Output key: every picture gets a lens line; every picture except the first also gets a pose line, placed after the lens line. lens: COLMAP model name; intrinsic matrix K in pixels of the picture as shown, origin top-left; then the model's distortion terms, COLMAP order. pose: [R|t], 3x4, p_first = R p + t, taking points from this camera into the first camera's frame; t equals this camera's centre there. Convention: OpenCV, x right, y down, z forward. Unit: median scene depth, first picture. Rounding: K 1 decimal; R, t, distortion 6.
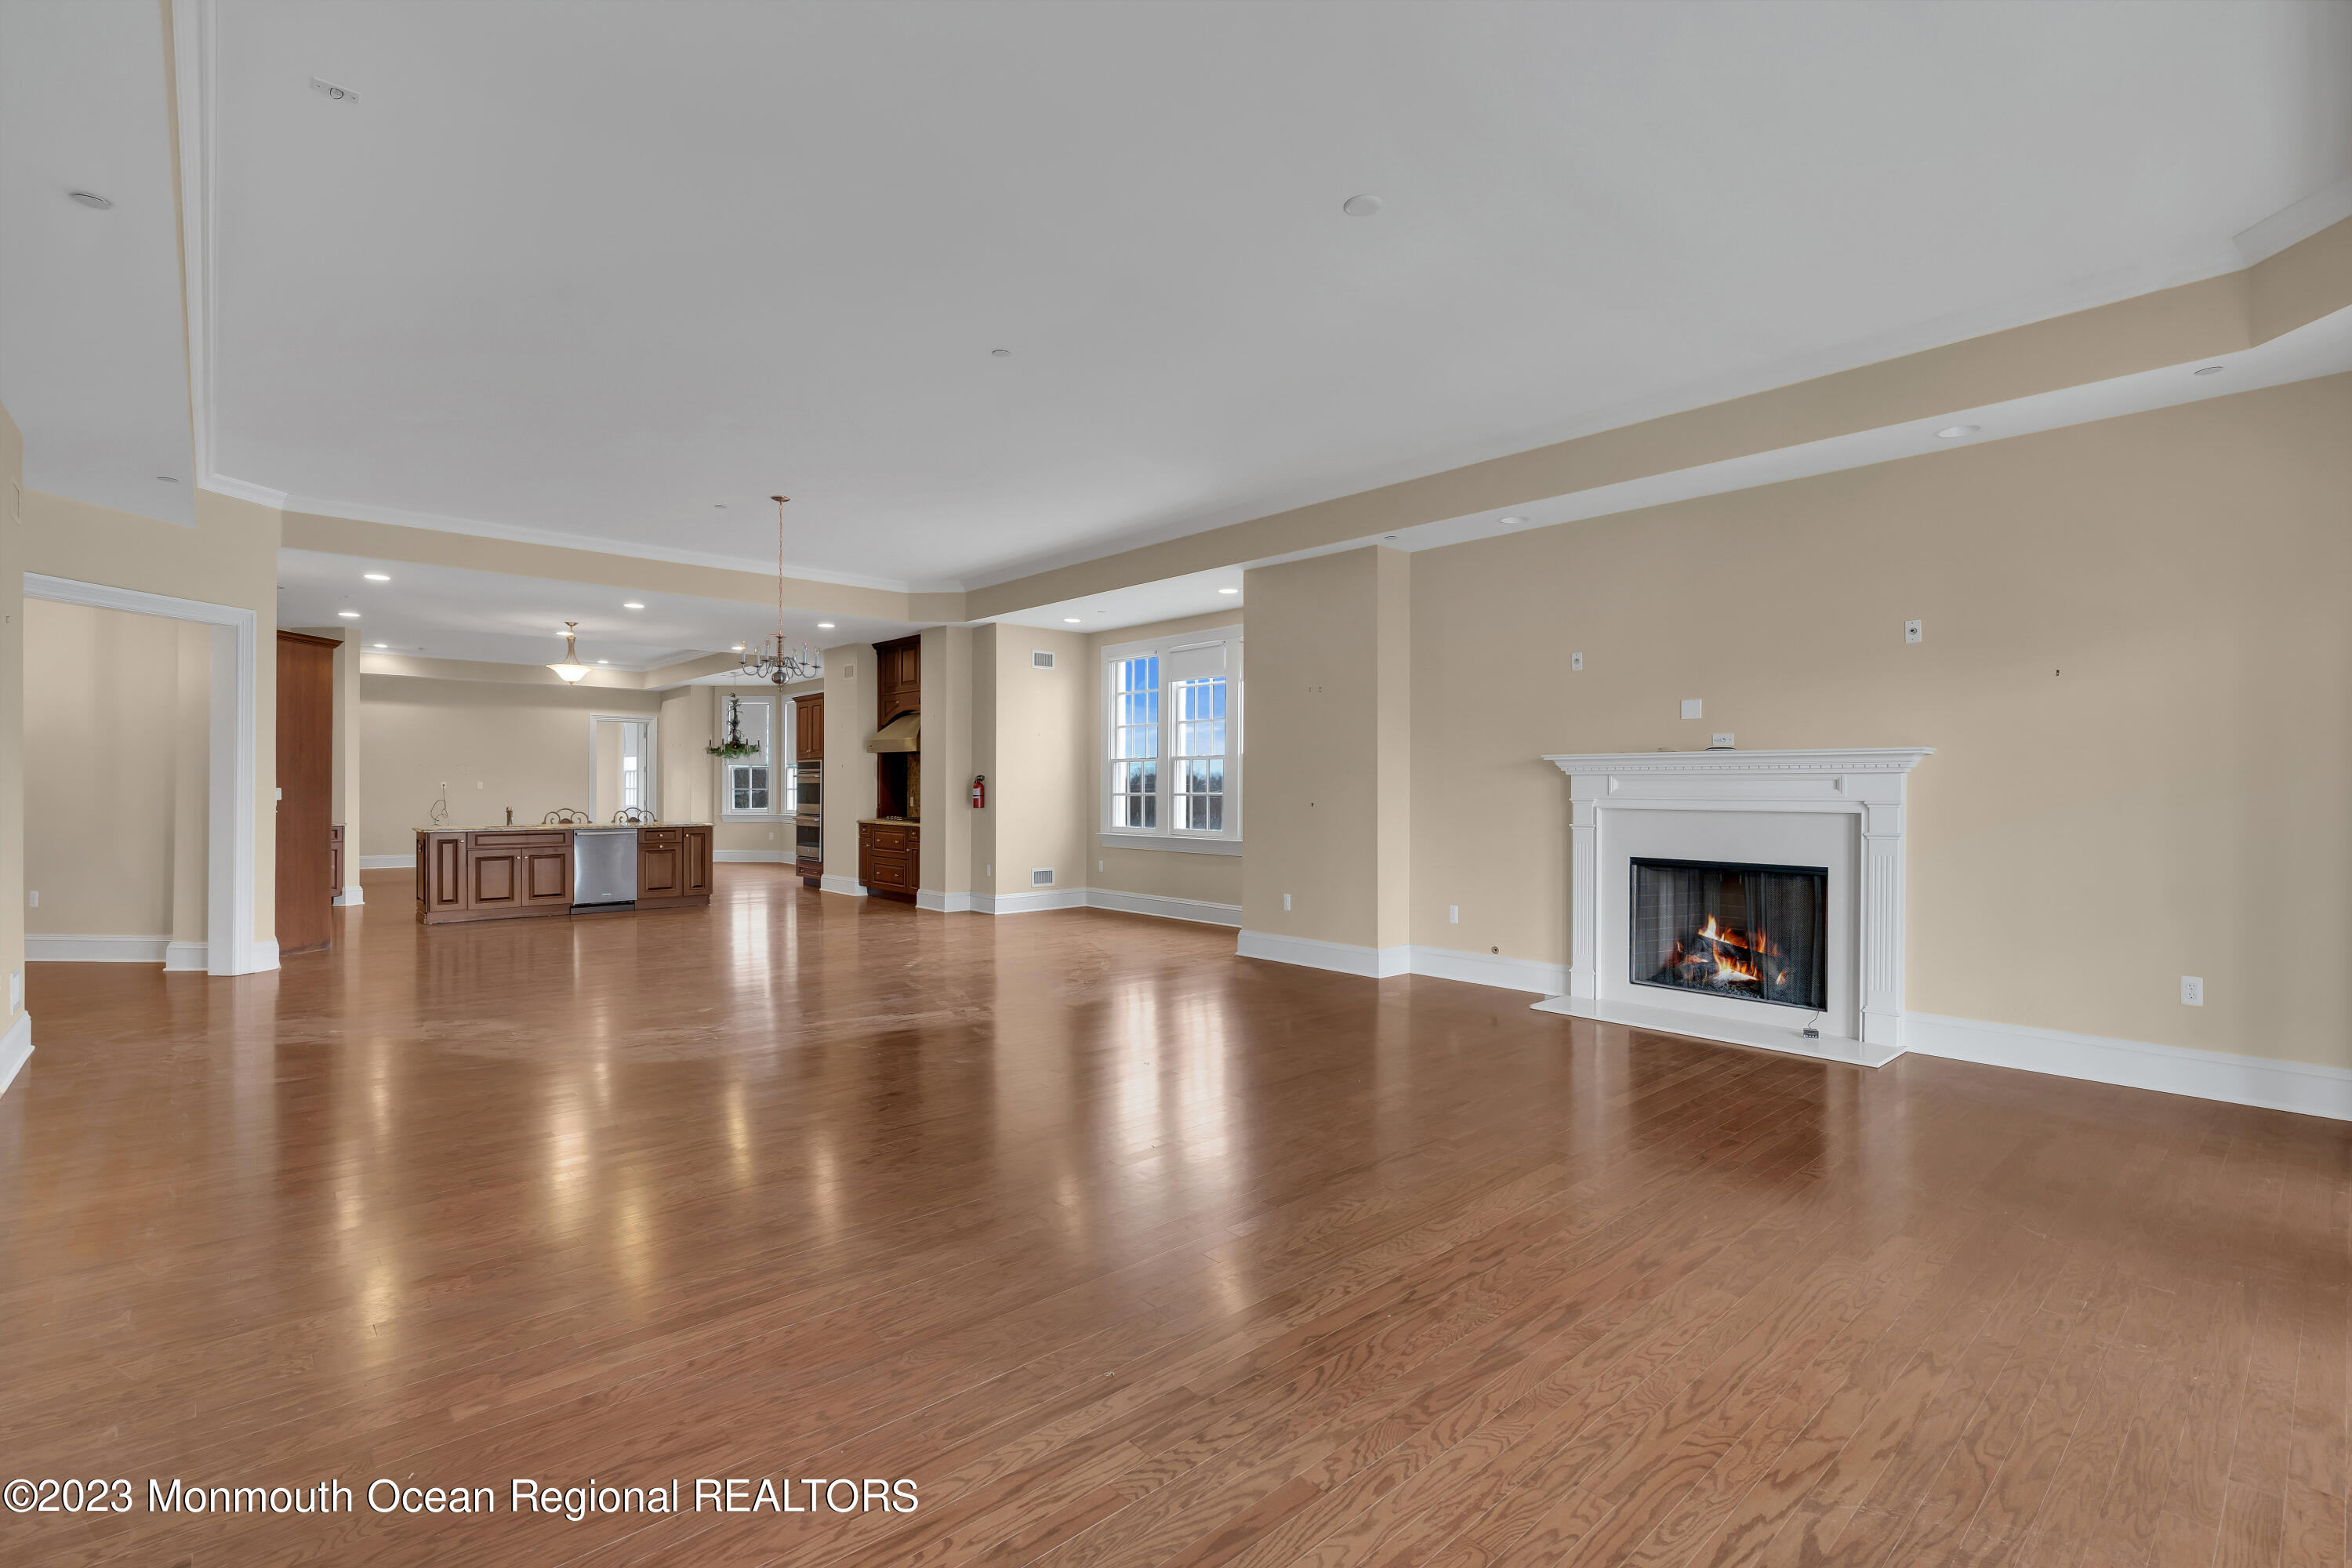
lens RADIAL K [[1066.3, 0, 1181.5], [0, 1066.3, 790.4], [0, 0, 1]] dist [-0.009275, 0.004235]
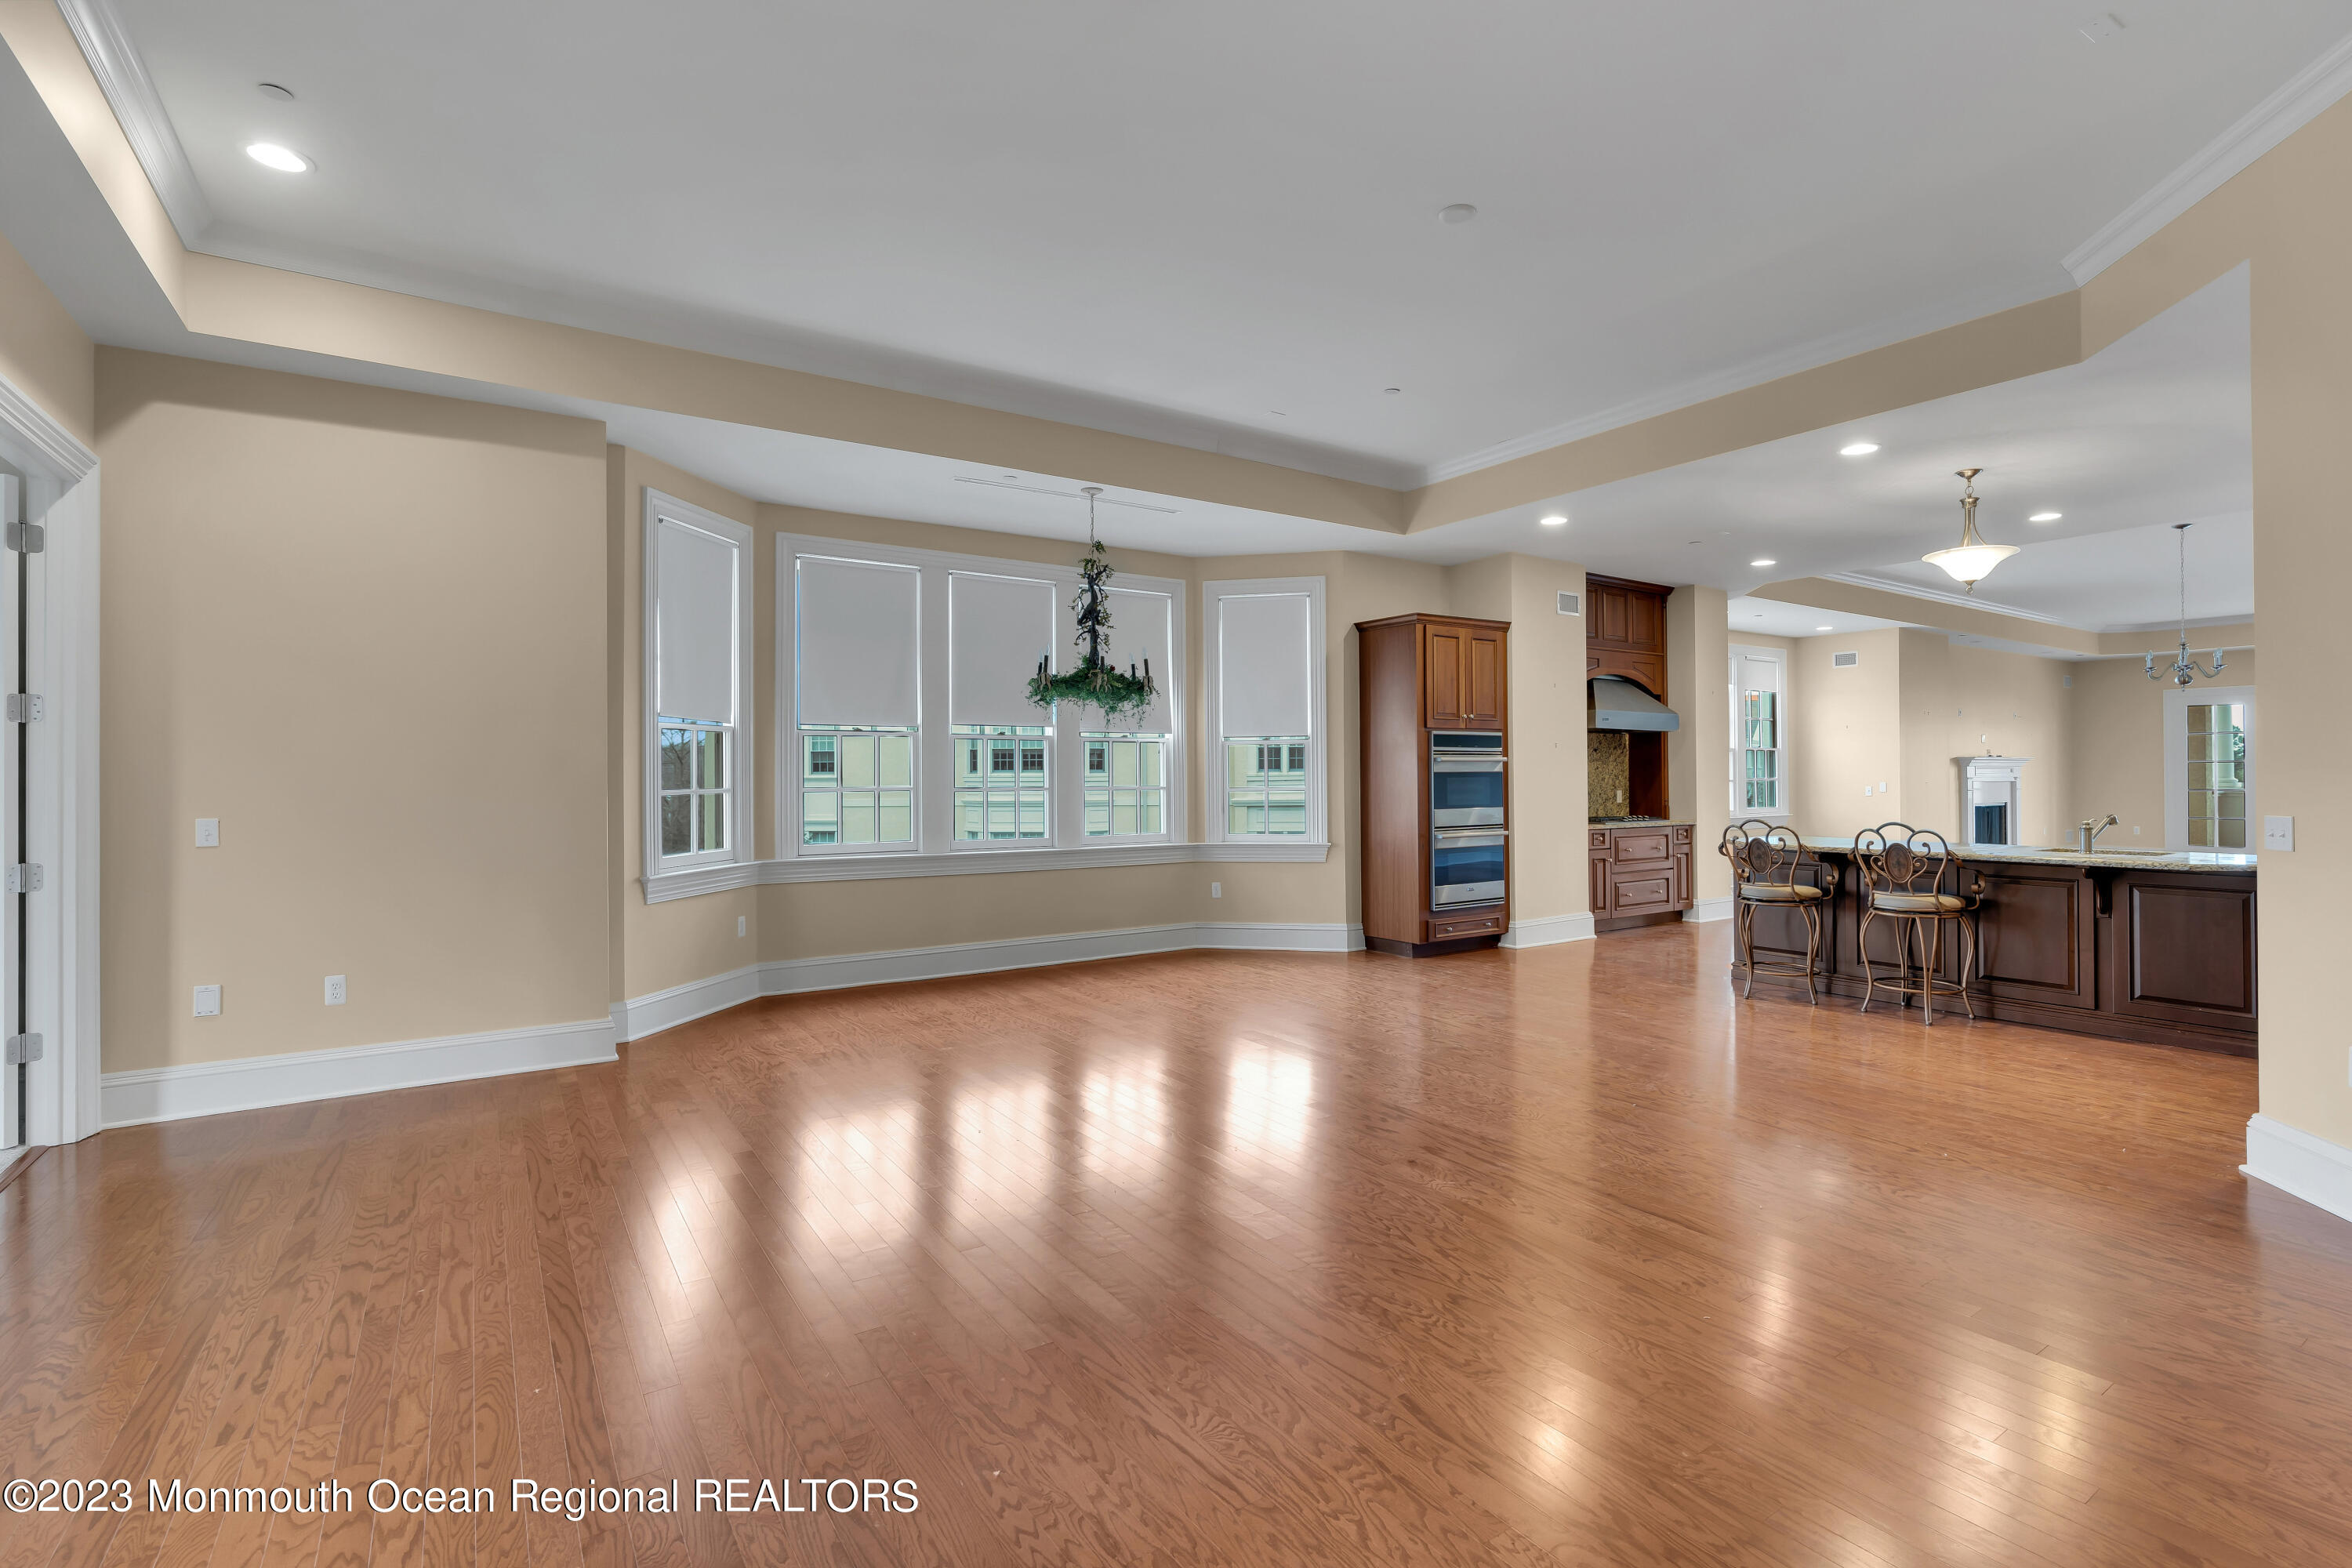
lens RADIAL K [[1066.3, 0, 1187.3], [0, 1066.3, 767.3], [0, 0, 1]] dist [-0.009275, 0.004235]
pose [[0.149598, 0.004103, 0.988738, -1.158173], [0.010463, 0.999929, -0.005733, -0.009904], [-0.988692, 0.011203, 0.149544, 1.316768]]
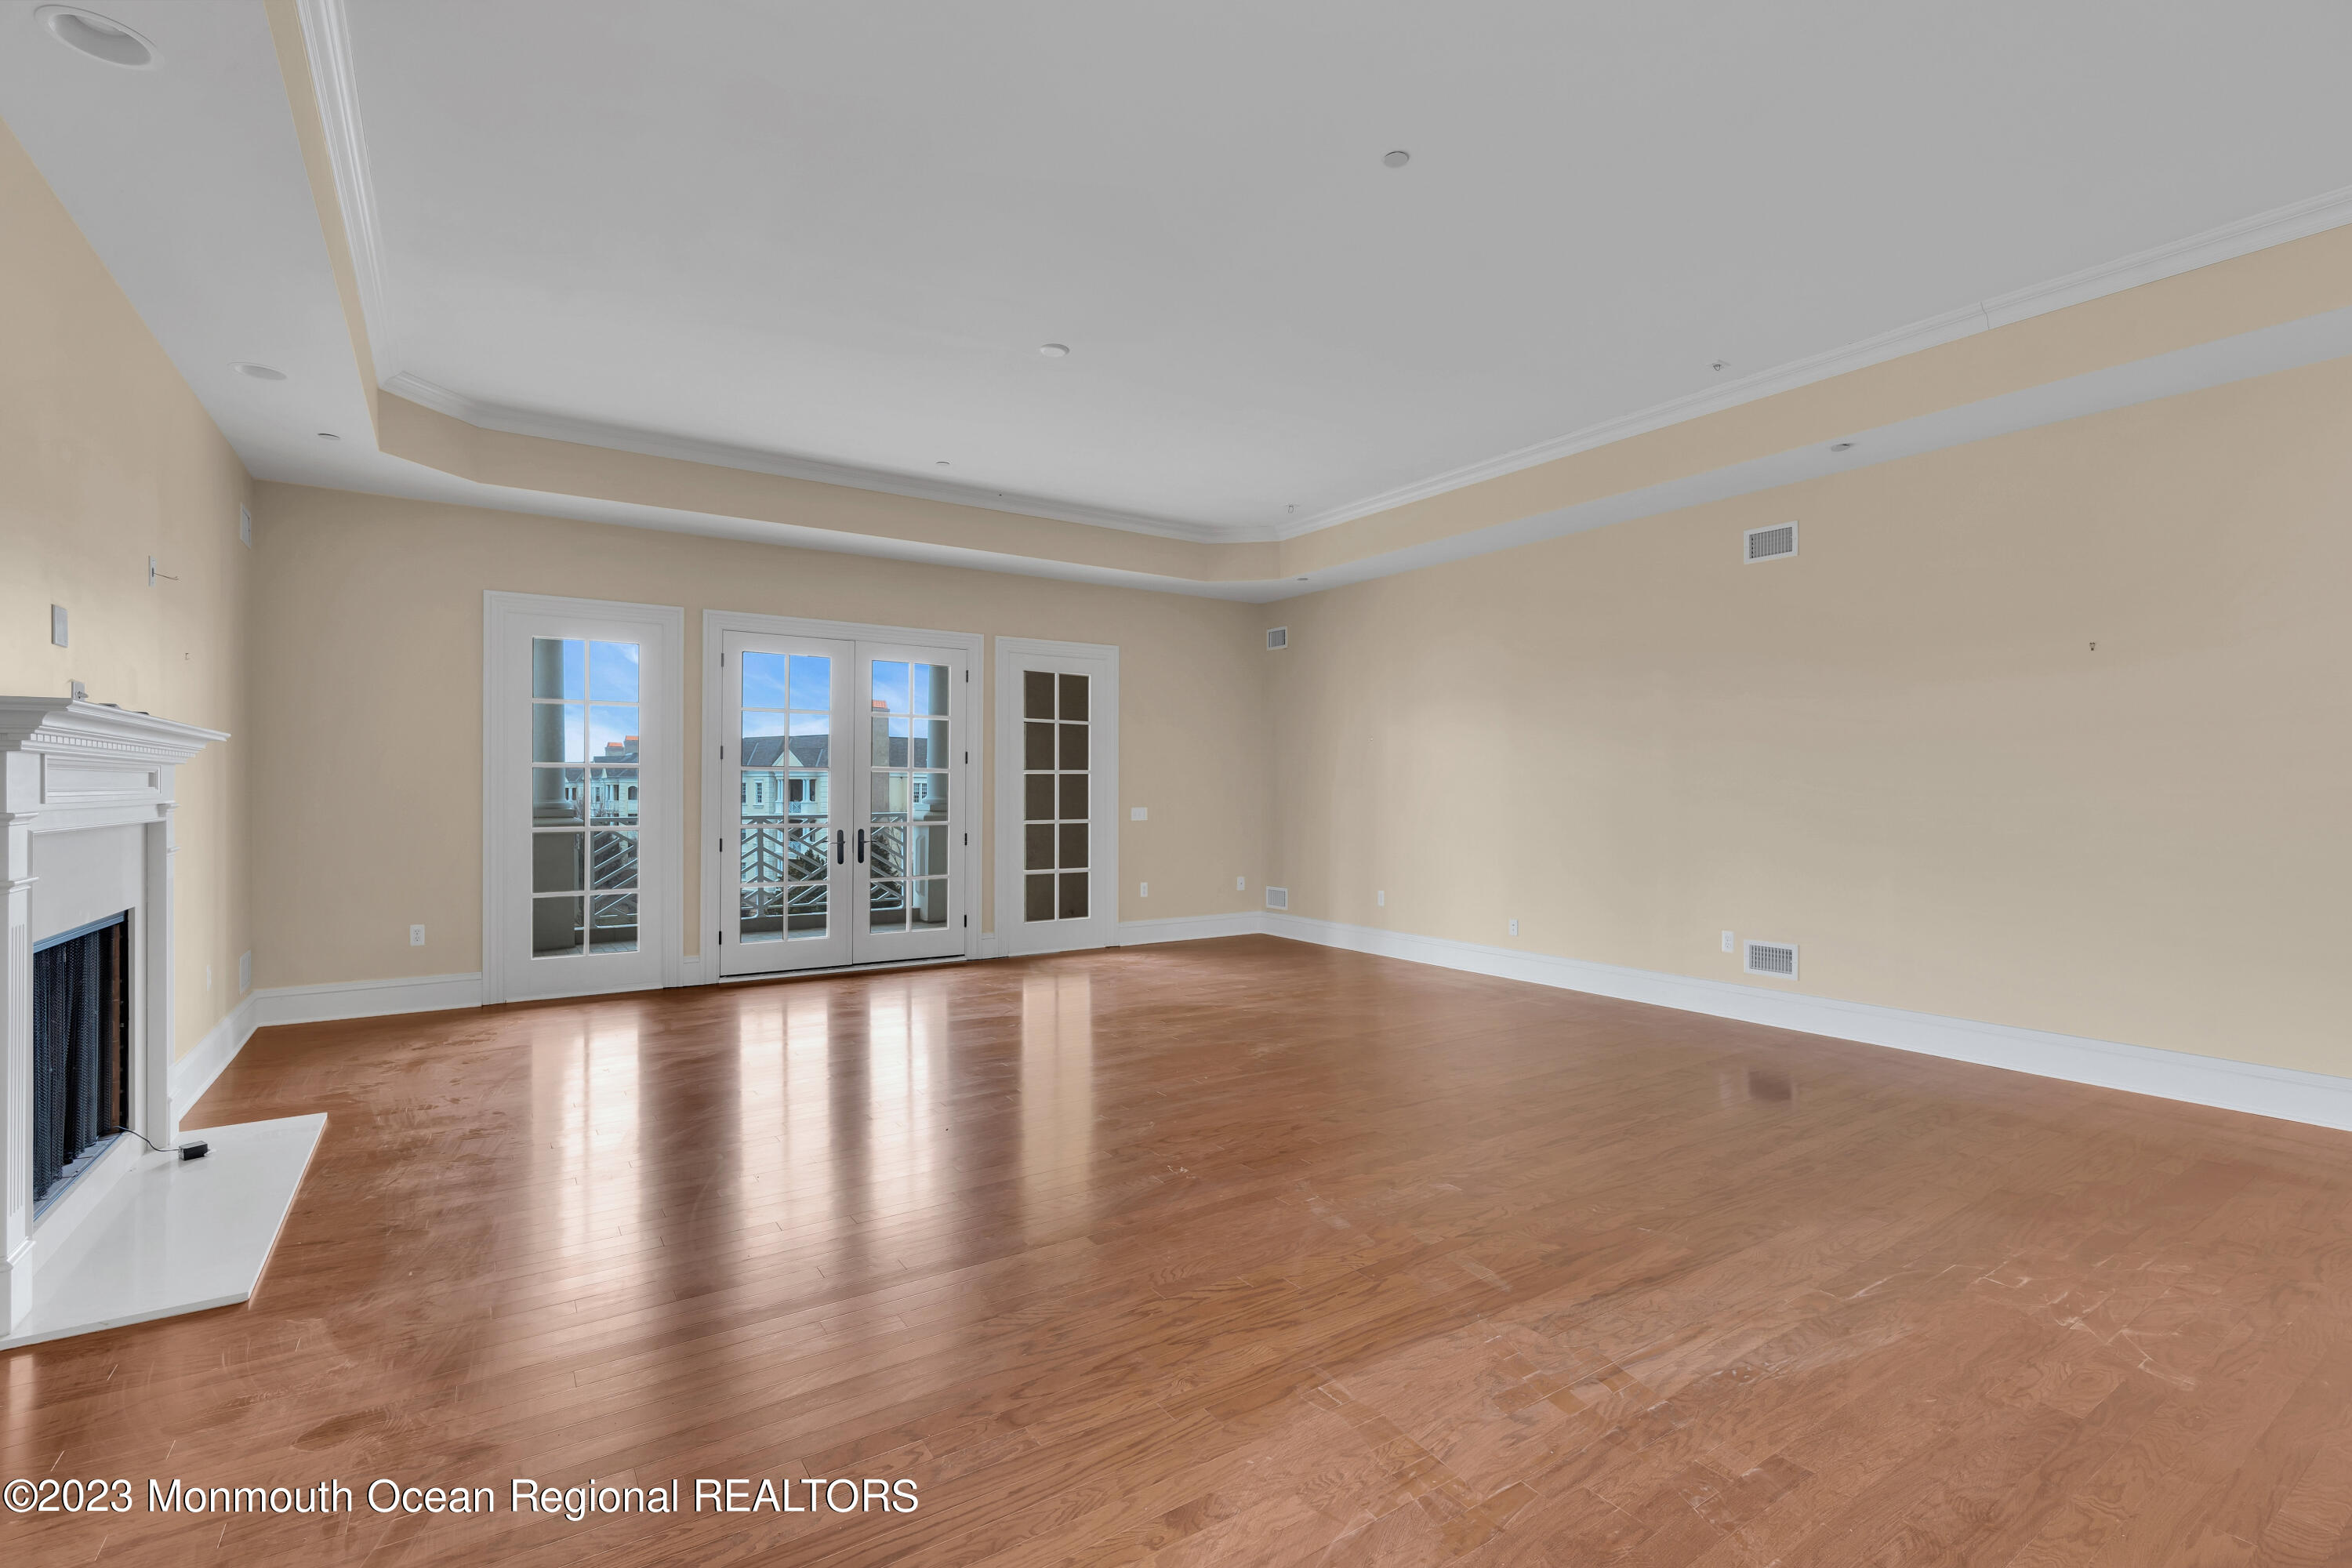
lens RADIAL K [[1066.3, 0, 1196.2], [0, 1066.3, 785.6], [0, 0, 1]] dist [-0.009275, 0.004235]
pose [[-0.990574, -0.004437, 0.136906, -0.061940], [-0.003954, 0.999985, 0.003799, -0.003282], [-0.136921, 0.003222, -0.990577, 0.780716]]
